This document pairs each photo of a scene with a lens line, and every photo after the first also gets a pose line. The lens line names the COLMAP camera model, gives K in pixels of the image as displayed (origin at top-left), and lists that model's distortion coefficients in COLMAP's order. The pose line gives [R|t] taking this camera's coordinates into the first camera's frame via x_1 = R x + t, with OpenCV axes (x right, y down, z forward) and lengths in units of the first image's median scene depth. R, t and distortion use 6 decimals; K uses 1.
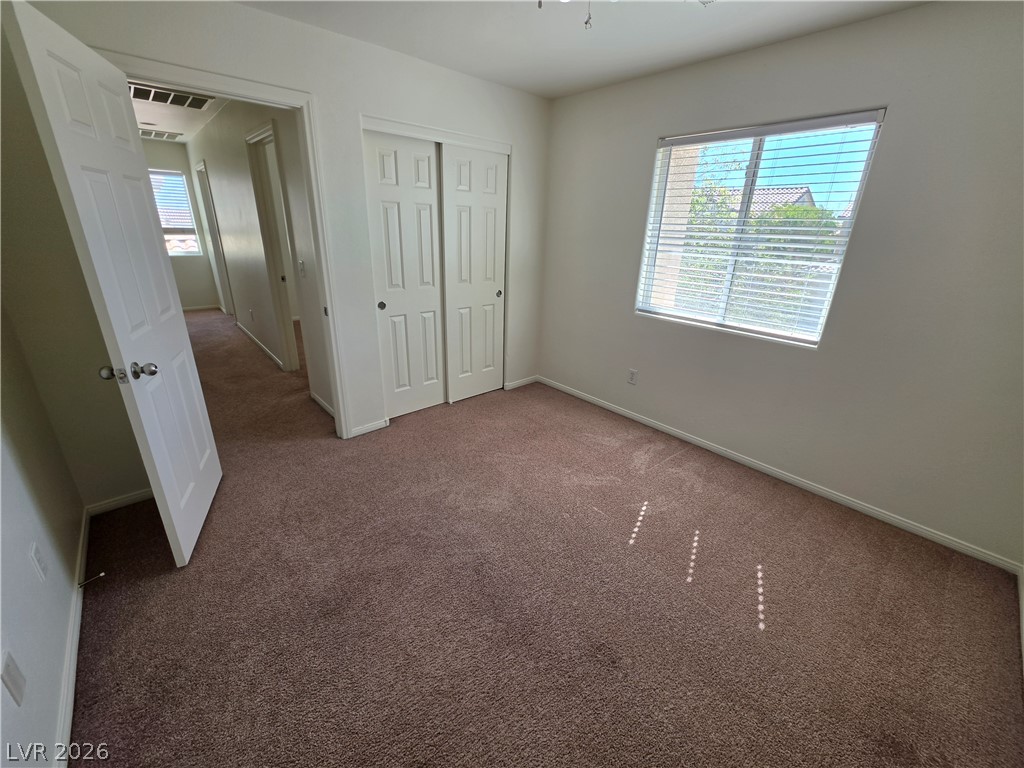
lens RADIAL K [[409.7, 0, 511.3], [0, 409.7, 382.0], [0, 0, 1]] dist [0.000837, 0.001077]
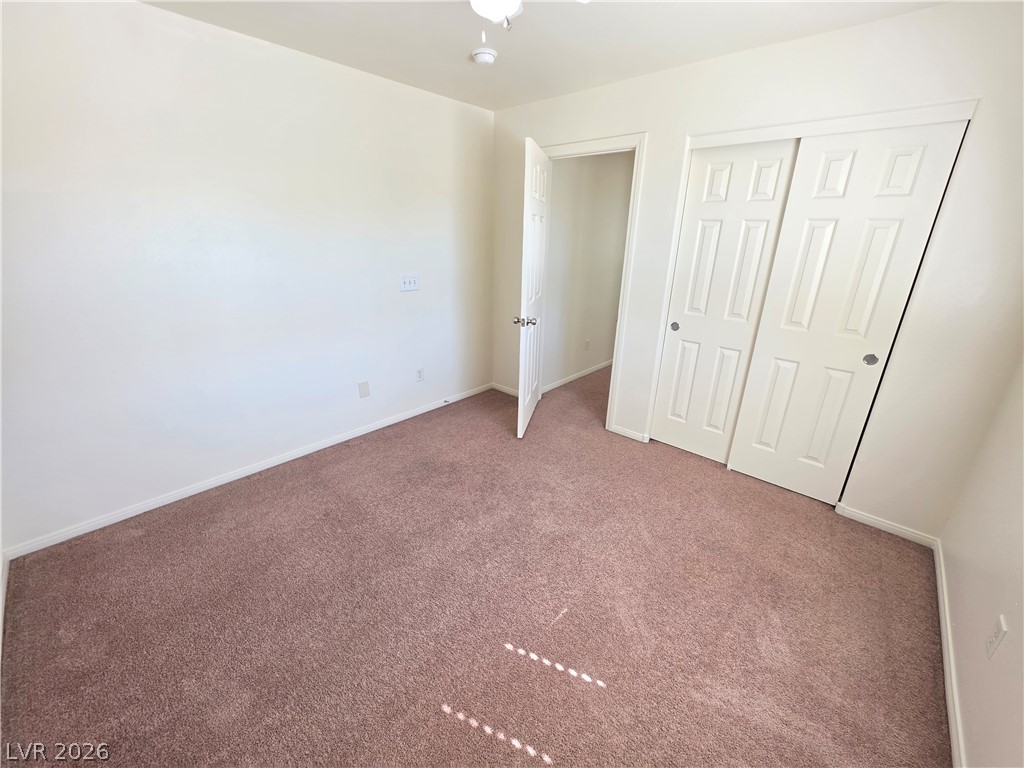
lens RADIAL K [[409.7, 0, 512.6], [0, 409.7, 382.8], [0, 0, 1]] dist [0.000837, 0.001077]
pose [[0.107155, 0.316038, -0.942676, 0.601491], [-0.376102, 0.890565, 0.255815, -0.170048], [0.920361, 0.327131, 0.214291, 0.479814]]
